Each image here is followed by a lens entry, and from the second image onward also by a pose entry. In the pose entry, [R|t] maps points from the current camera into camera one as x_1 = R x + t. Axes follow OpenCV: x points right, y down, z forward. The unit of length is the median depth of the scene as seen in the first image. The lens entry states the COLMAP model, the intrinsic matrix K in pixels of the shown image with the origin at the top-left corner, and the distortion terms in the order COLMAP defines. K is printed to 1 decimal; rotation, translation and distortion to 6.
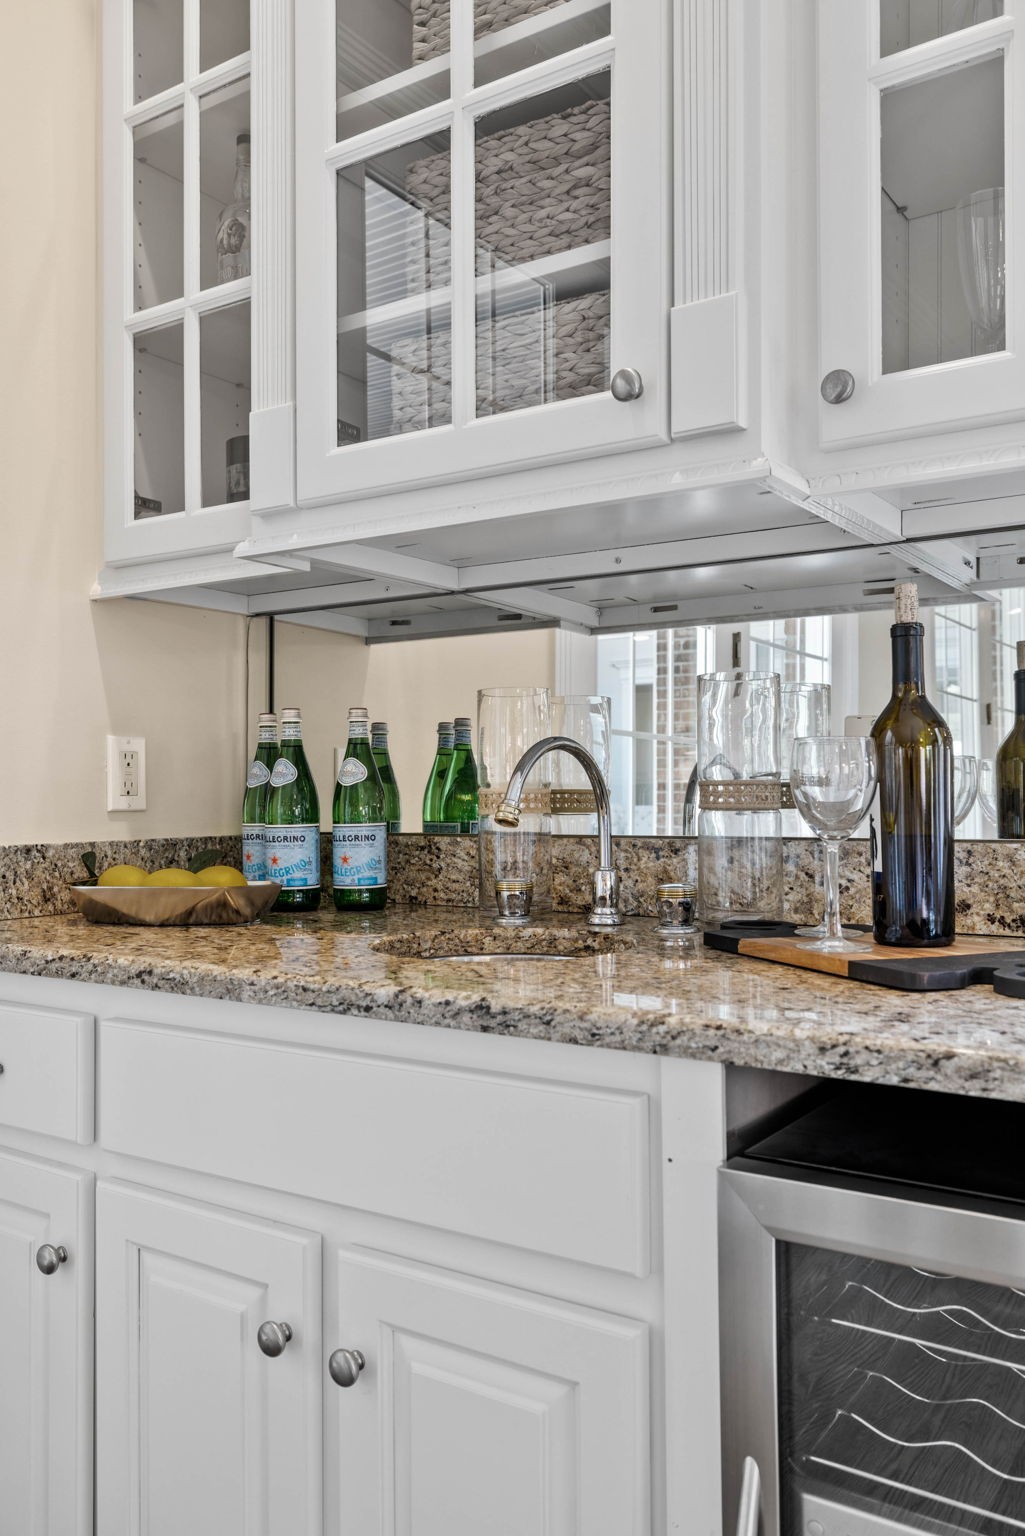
lens RADIAL K [[1225.3, 0, 513.0], [0, 1225.3, 771.3], [0, 0, 1]] dist [-0.001471, 0.000029]
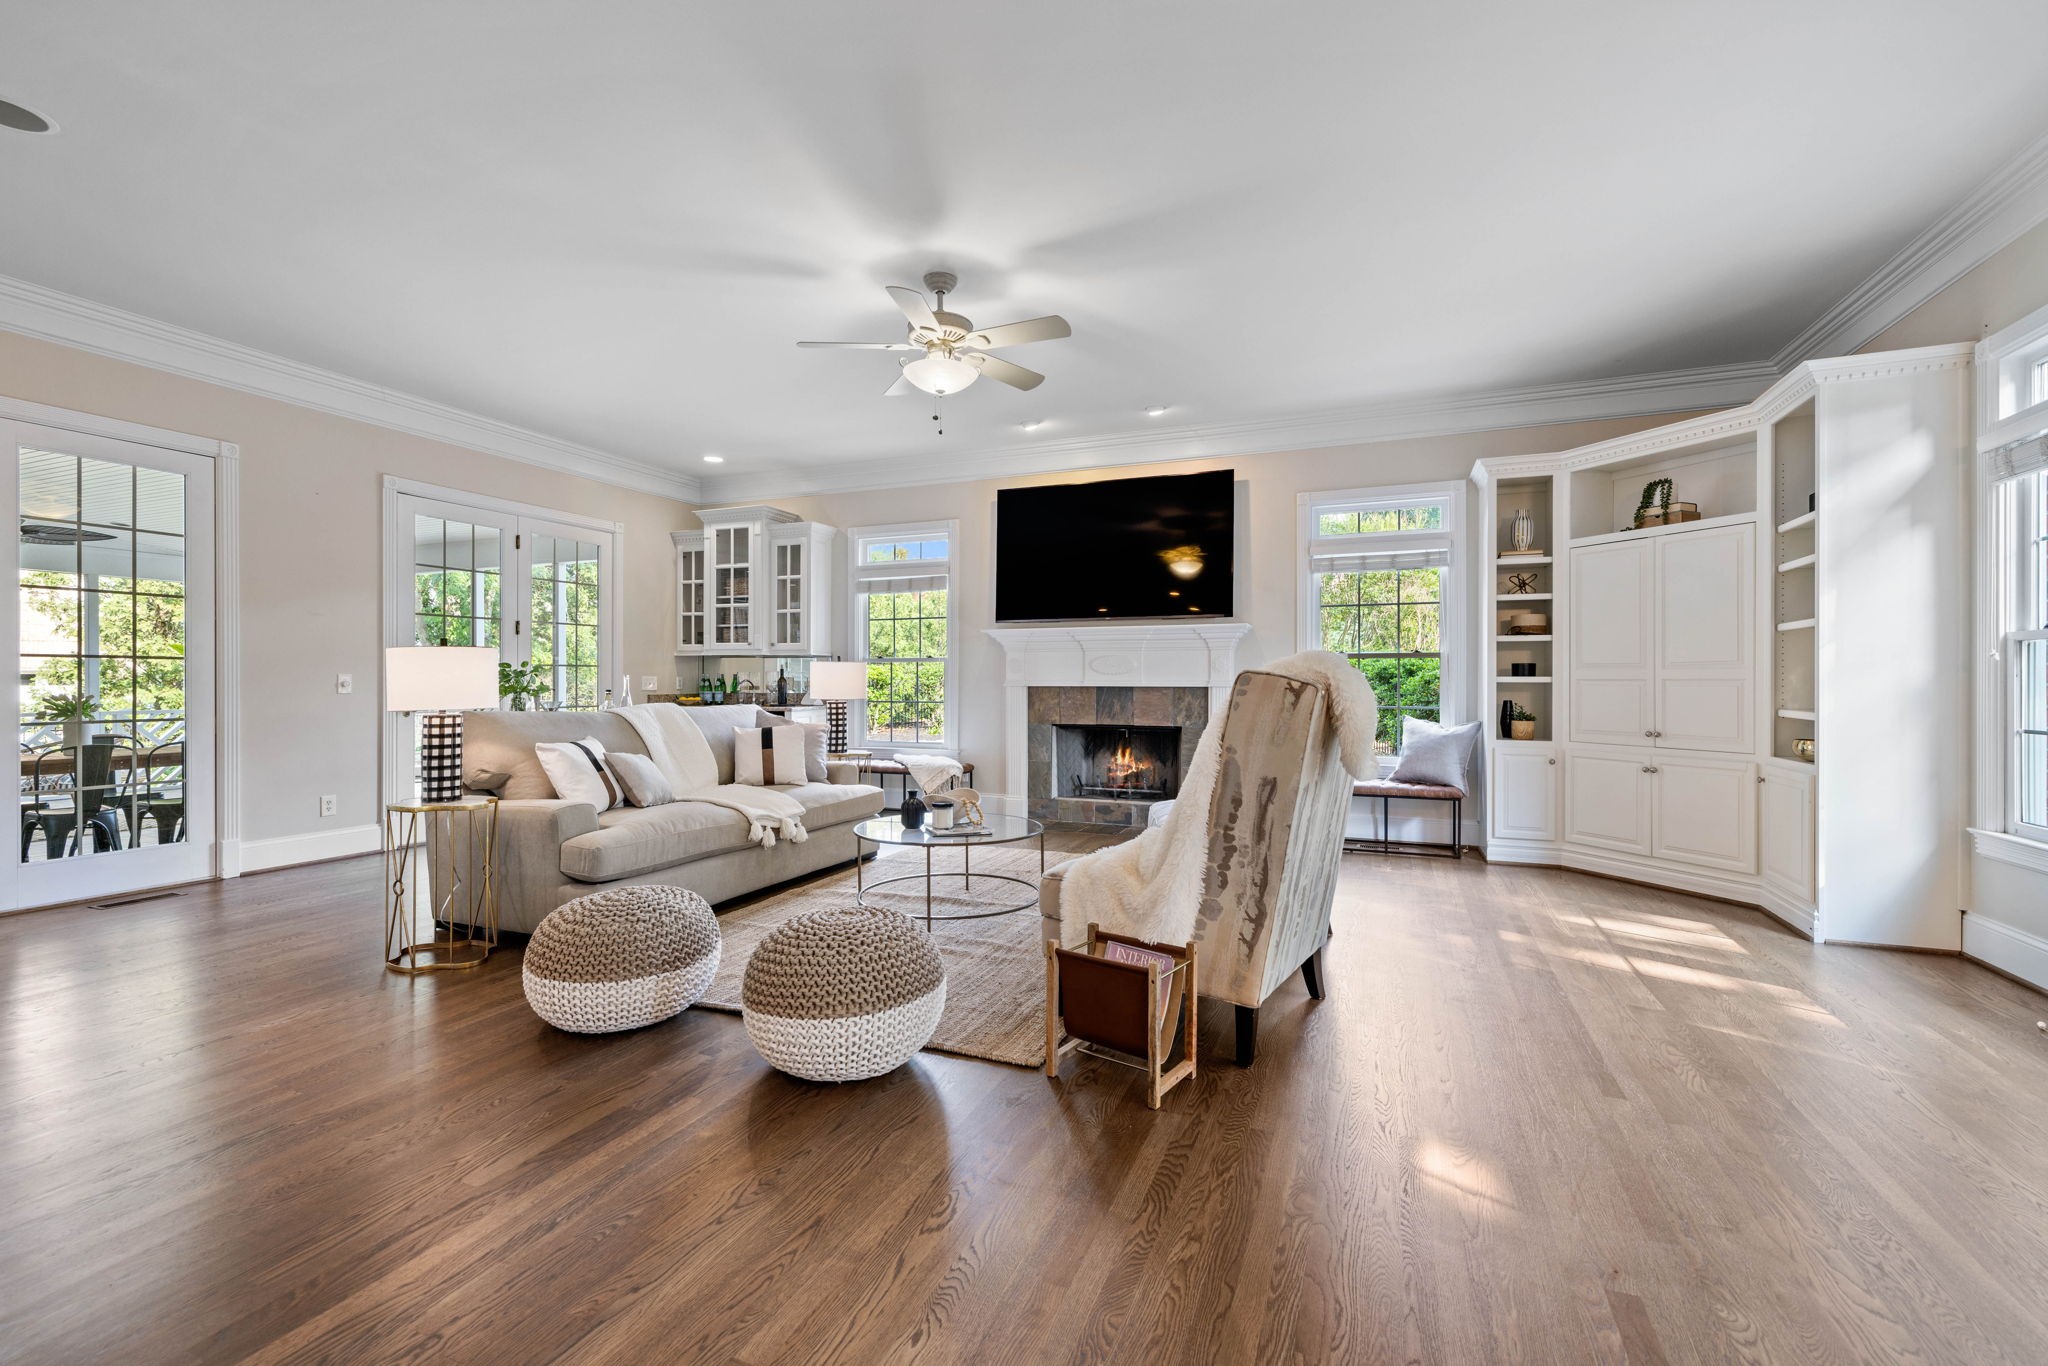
lens RADIAL K [[873.1, 0, 1026.8], [0, 873.1, 682.8], [0, 0, 1]] dist [0.001972, -0.000075]
pose [[0.977355, 0.008256, 0.211443, 0.513508], [-0.011425, 0.999840, 0.013774, -0.088903], [-0.211296, -0.015878, 0.977293, -4.047597]]
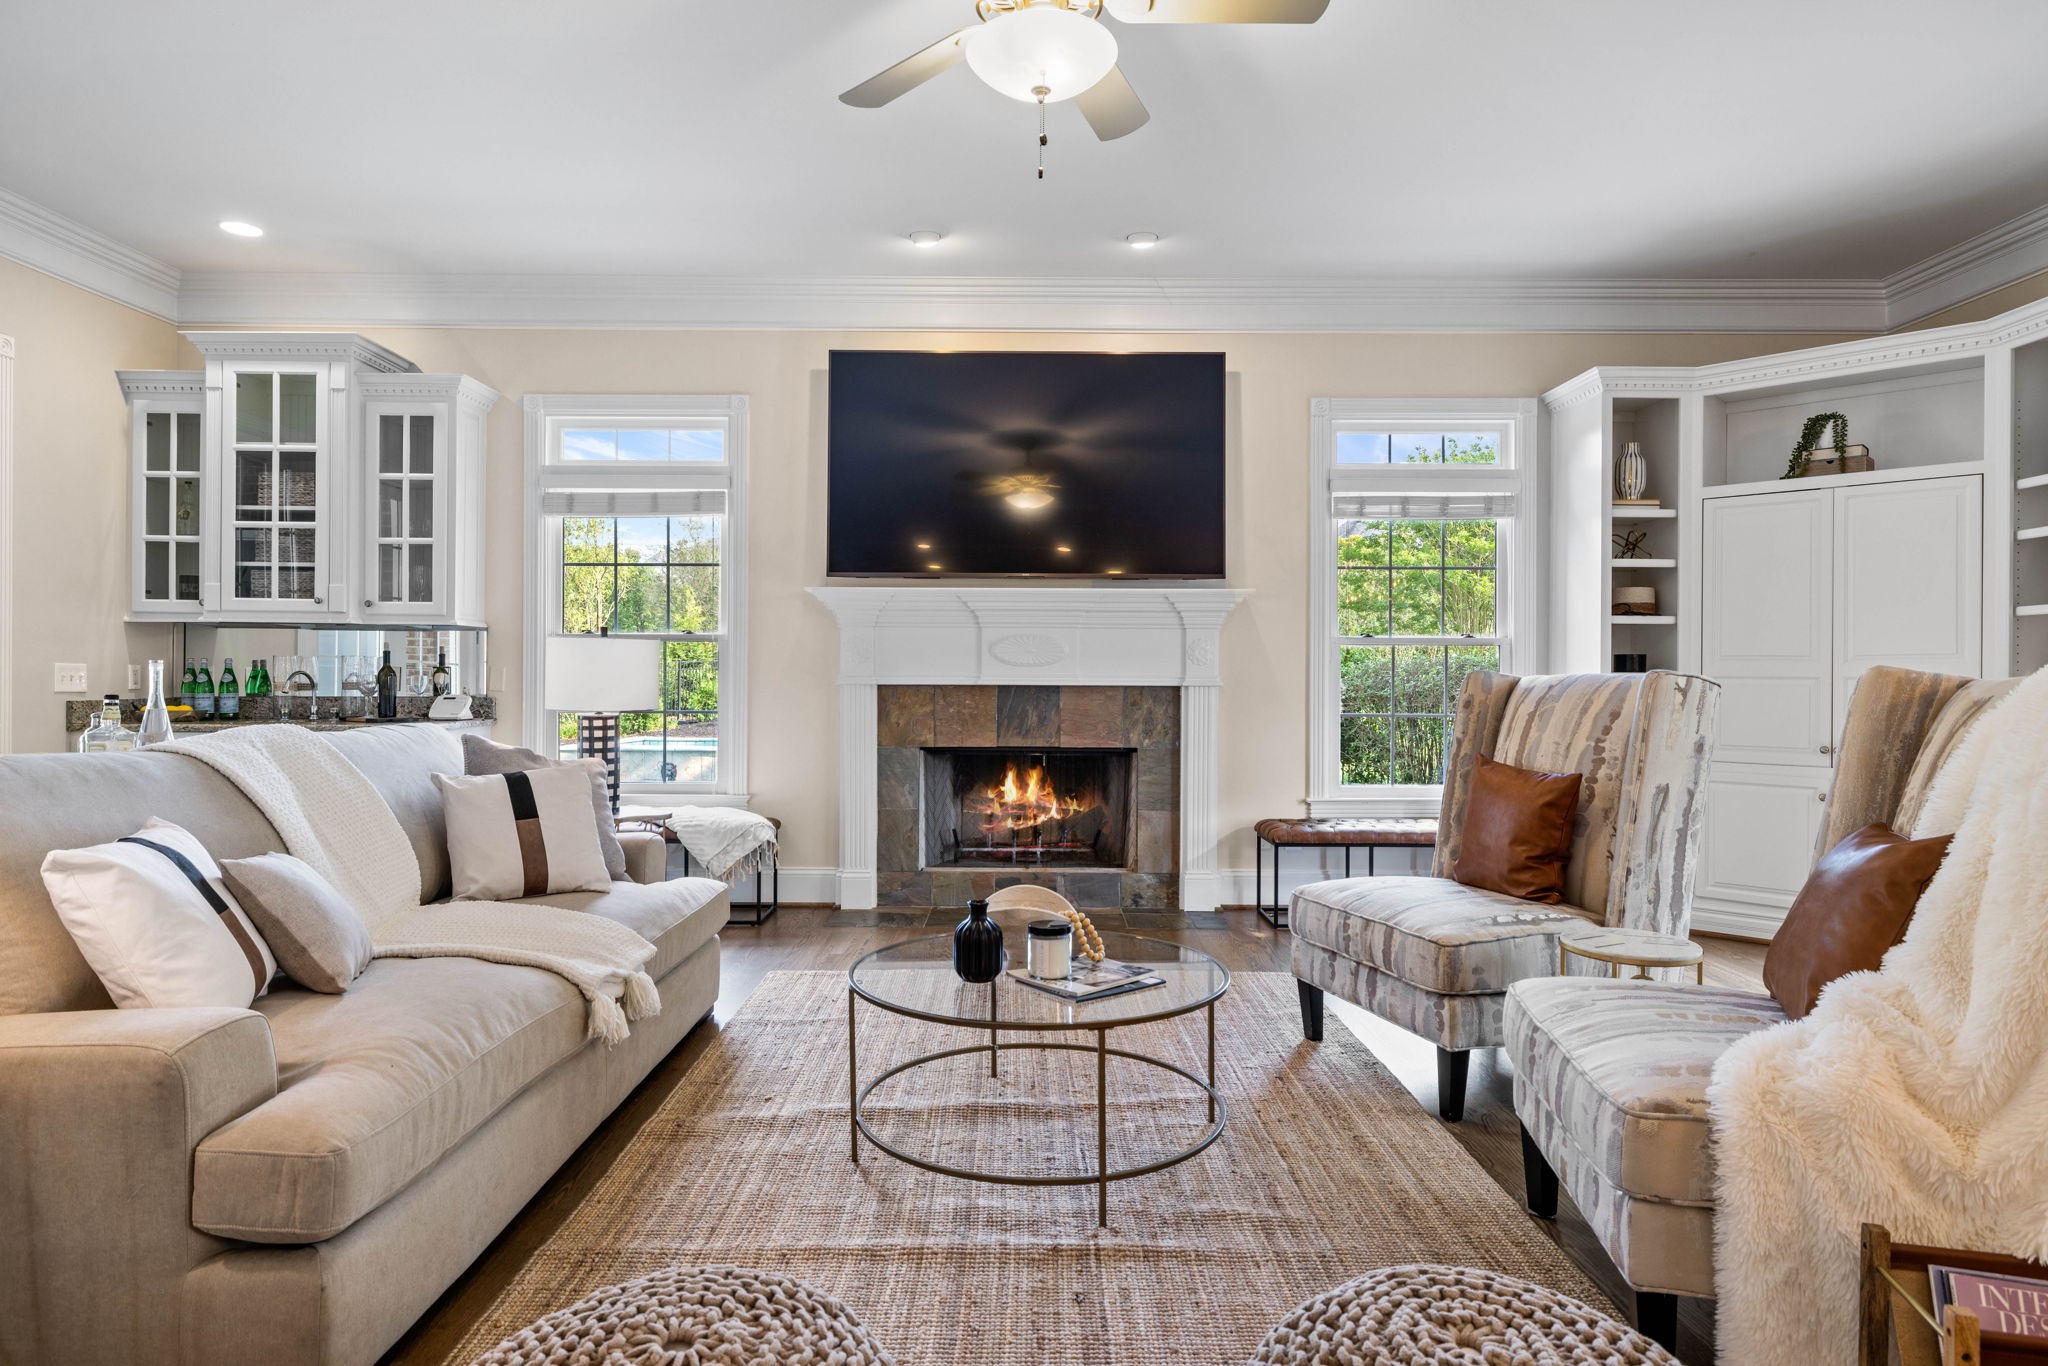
lens RADIAL K [[1159.6, 0, 1024.5], [0, 1159.6, 675.3], [0, 0, 1]] dist [0.005797, -0.001476]
pose [[0.826221, 0.011603, 0.563227, -0.123269], [-0.019073, 0.999791, 0.007383, -0.073602], [-0.563023, -0.016843, 0.826269, -2.929077]]
